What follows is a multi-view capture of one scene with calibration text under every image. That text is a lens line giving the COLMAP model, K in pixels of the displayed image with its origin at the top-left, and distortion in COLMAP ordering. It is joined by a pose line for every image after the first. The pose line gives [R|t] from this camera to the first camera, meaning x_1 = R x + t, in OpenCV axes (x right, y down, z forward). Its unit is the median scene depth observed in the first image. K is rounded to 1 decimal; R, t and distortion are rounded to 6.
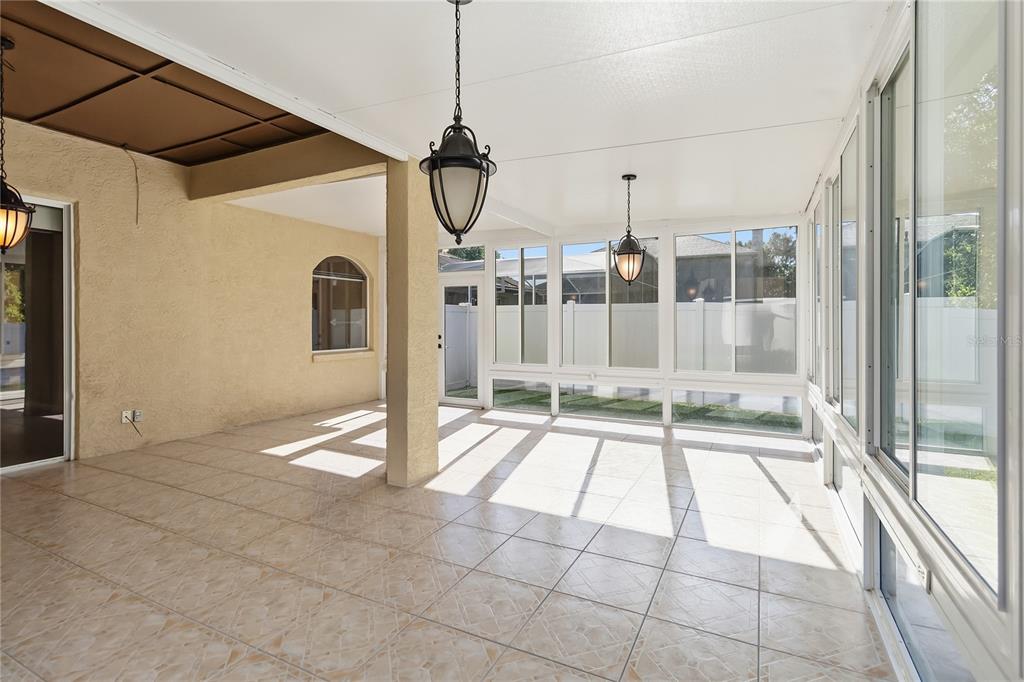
lens RADIAL K [[481.7, 0, 517.9], [0, 481.7, 324.9], [0, 0, 1]] dist [-0.001415, 0.000761]
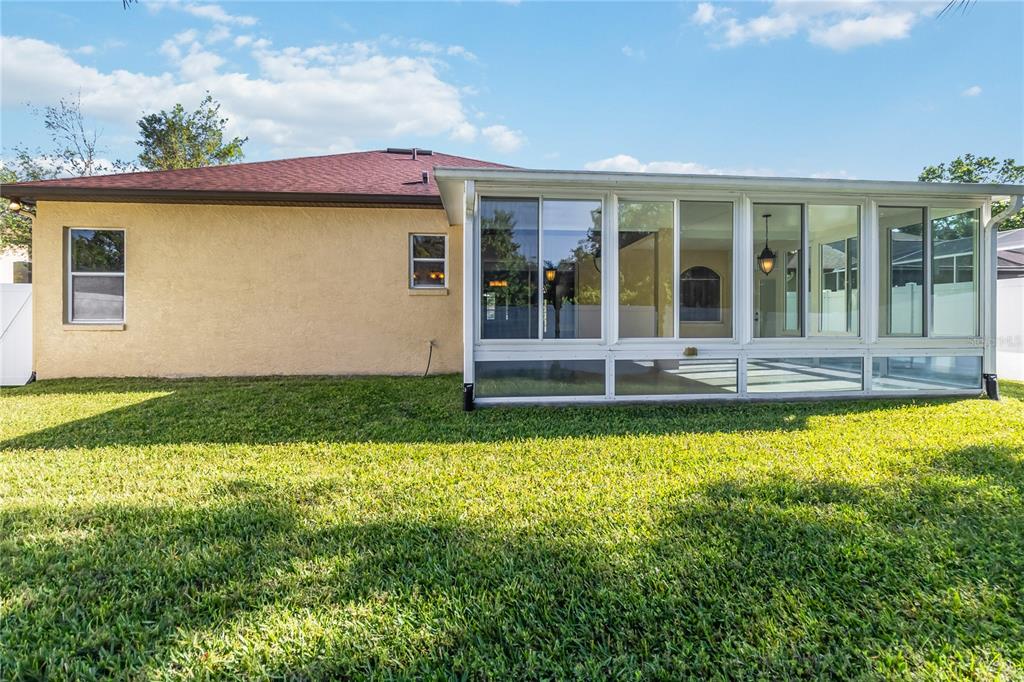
lens RADIAL K [[479.4, 0, 519.8], [0, 479.4, 322.9], [0, 0, 1]] dist [-0.000485, 0.000236]
pose [[0.524050, 0.004184, -0.851677, 1.600382], [-0.005302, 0.999985, 0.001650, 0.122483], [0.851671, 0.003651, 0.524064, -0.914428]]
